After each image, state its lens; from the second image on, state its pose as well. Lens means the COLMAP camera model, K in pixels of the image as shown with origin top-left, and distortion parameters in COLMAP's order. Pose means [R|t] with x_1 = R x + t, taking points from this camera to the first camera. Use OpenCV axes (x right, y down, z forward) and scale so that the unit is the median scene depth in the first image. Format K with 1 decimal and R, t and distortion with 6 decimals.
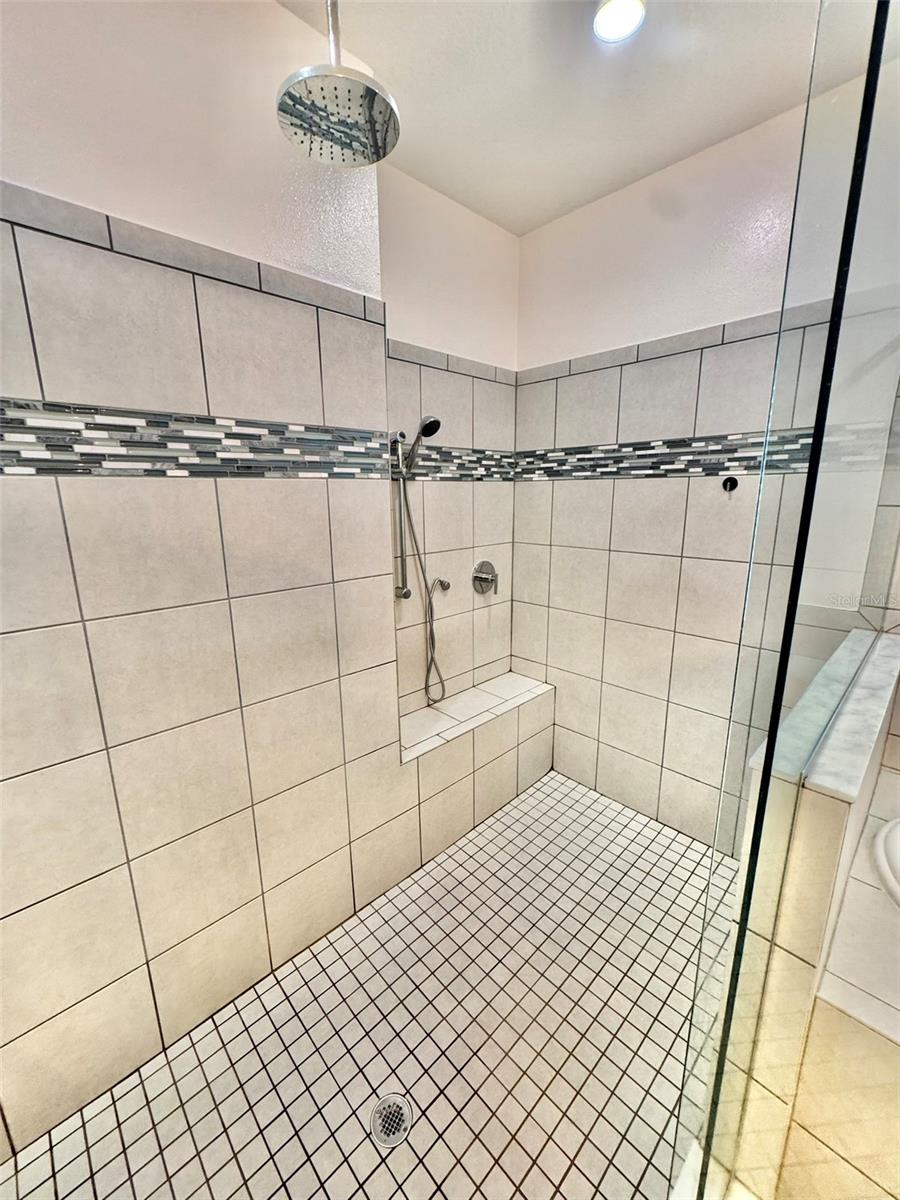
lens RADIAL K [[479.9, 0, 450.0], [0, 479.9, 600.0], [0, 0, 1]] dist [0.000071, -0.000164]
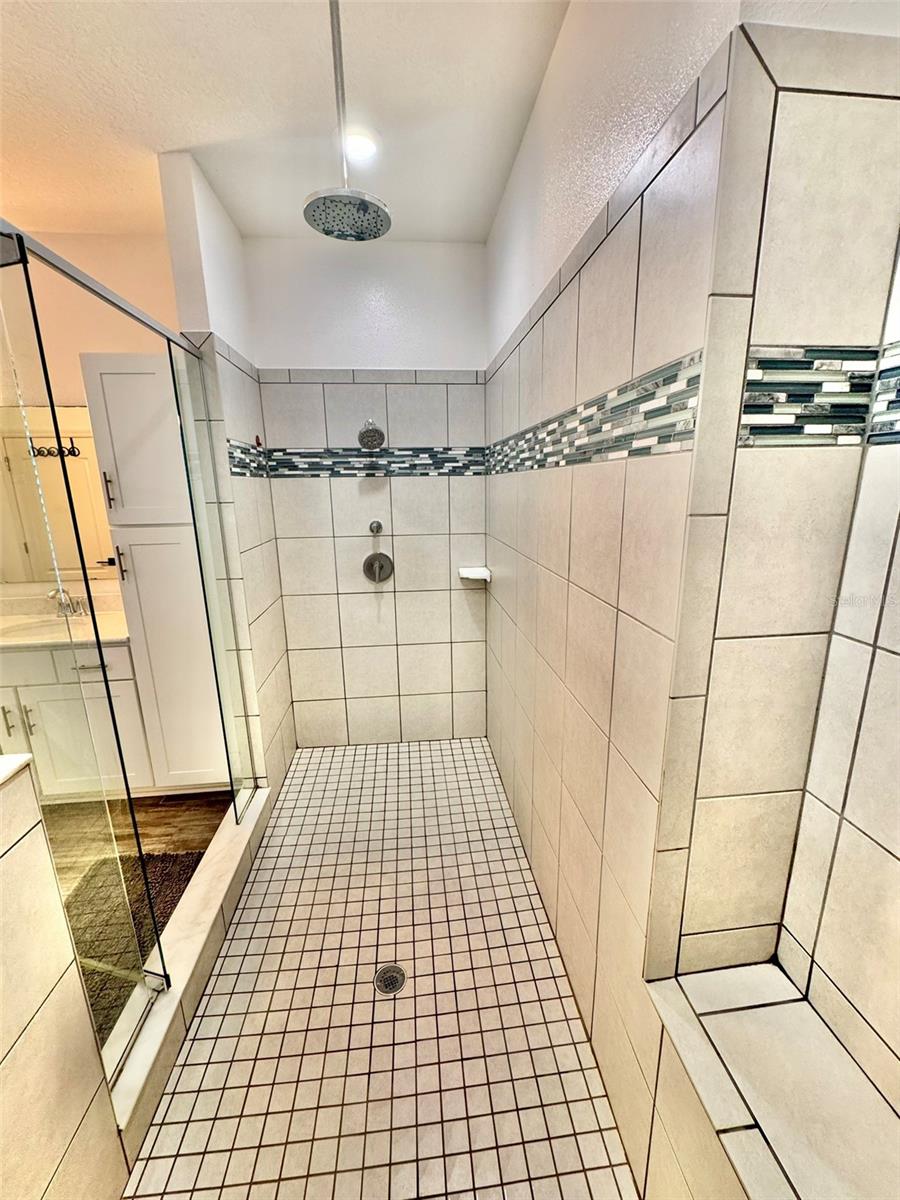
lens RADIAL K [[479.9, 0, 450.0], [0, 479.9, 600.0], [0, 0, 1]] dist [0.000071, -0.000164]
pose [[-0.618711, 0.205625, -0.758232, 0.451101], [-0.148278, 0.917229, 0.369737, -0.280406], [0.771499, 0.341189, -0.537010, 1.224896]]
